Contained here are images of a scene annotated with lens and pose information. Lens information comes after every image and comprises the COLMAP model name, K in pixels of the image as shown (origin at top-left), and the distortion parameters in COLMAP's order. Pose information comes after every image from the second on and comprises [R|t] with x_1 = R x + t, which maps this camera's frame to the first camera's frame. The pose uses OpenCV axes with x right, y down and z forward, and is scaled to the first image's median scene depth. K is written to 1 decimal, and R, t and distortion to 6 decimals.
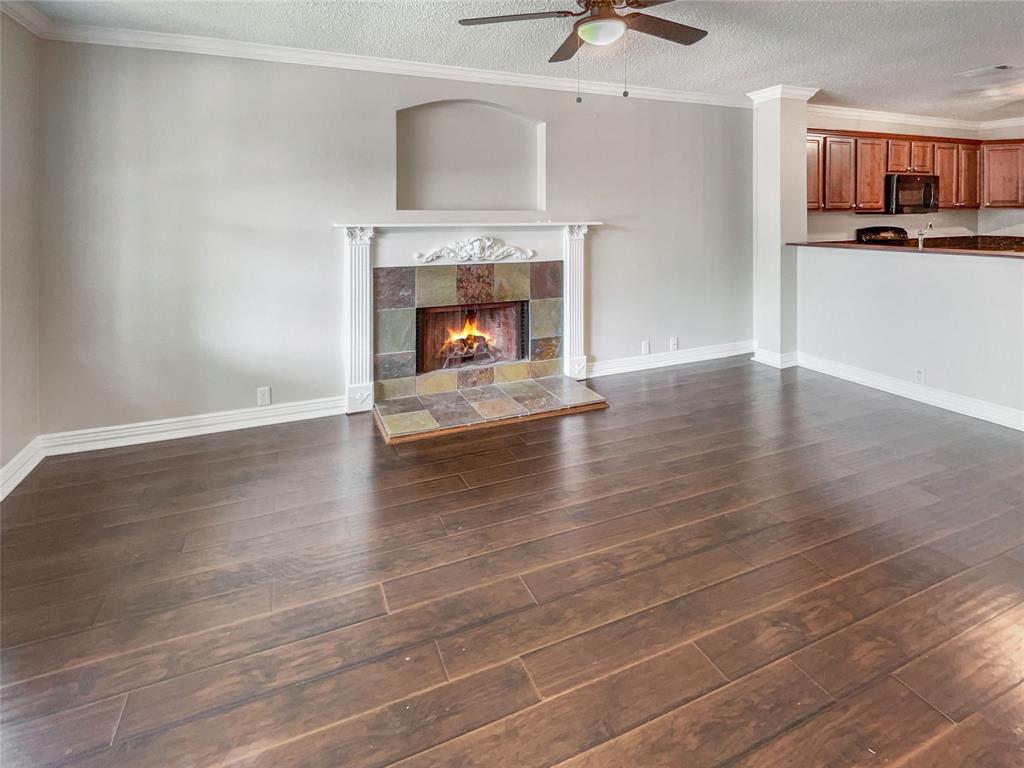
lens RADIAL K [[486.0, 0, 512.0], [0, 486.0, 384.0], [0, 0, 1]] dist [-0.000192, -0.000356]
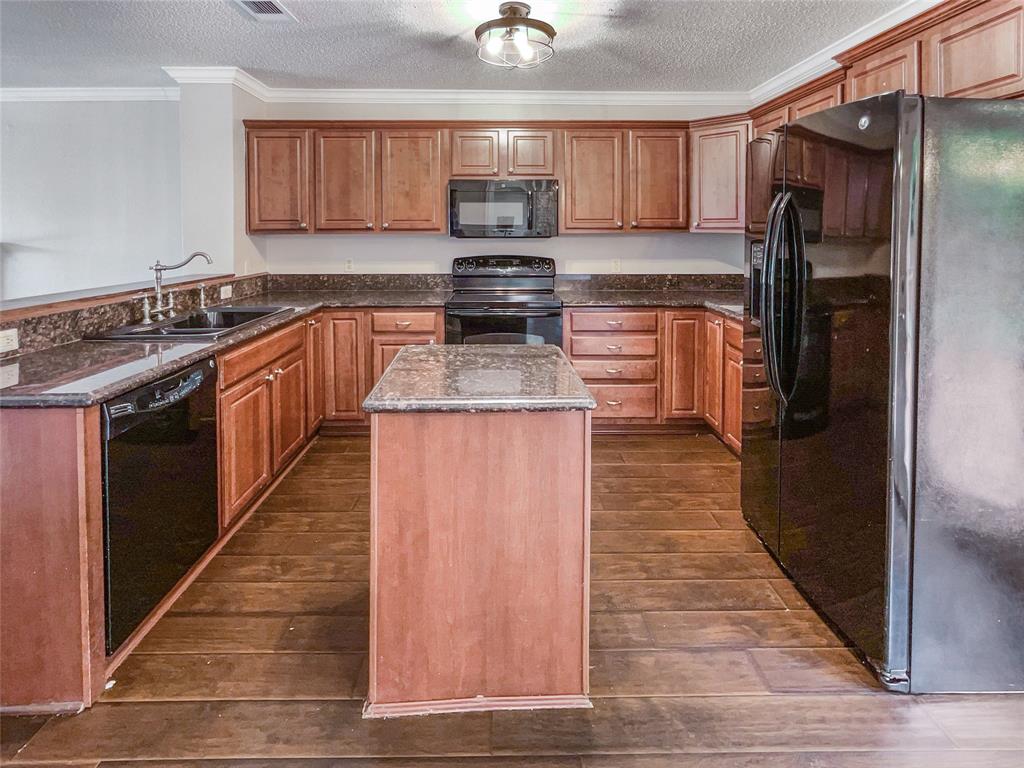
lens RADIAL K [[486.0, 0, 512.0], [0, 486.0, 384.0], [0, 0, 1]] dist [-0.000192, -0.000356]
pose [[0.929450, 0.119629, -0.349015, 1.448523], [-0.128496, 0.991707, -0.002274, -0.201475], [0.345849, 0.046961, 0.937114, 0.519966]]
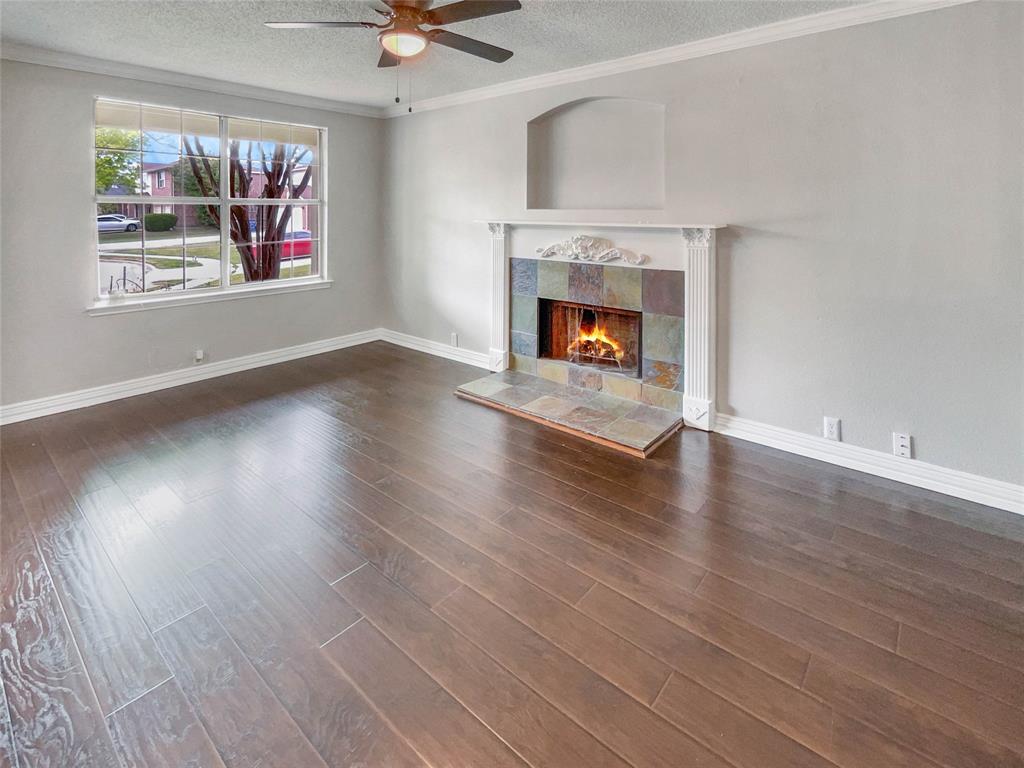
lens RADIAL K [[486.0, 0, 512.0], [0, 486.0, 384.0], [0, 0, 1]] dist [-0.000192, -0.000356]
pose [[0.445565, 0.298096, -0.844163, 0.739422], [-0.302912, 0.937519, 0.171180, -0.135632], [0.842446, 0.179435, 0.508022, 0.398129]]
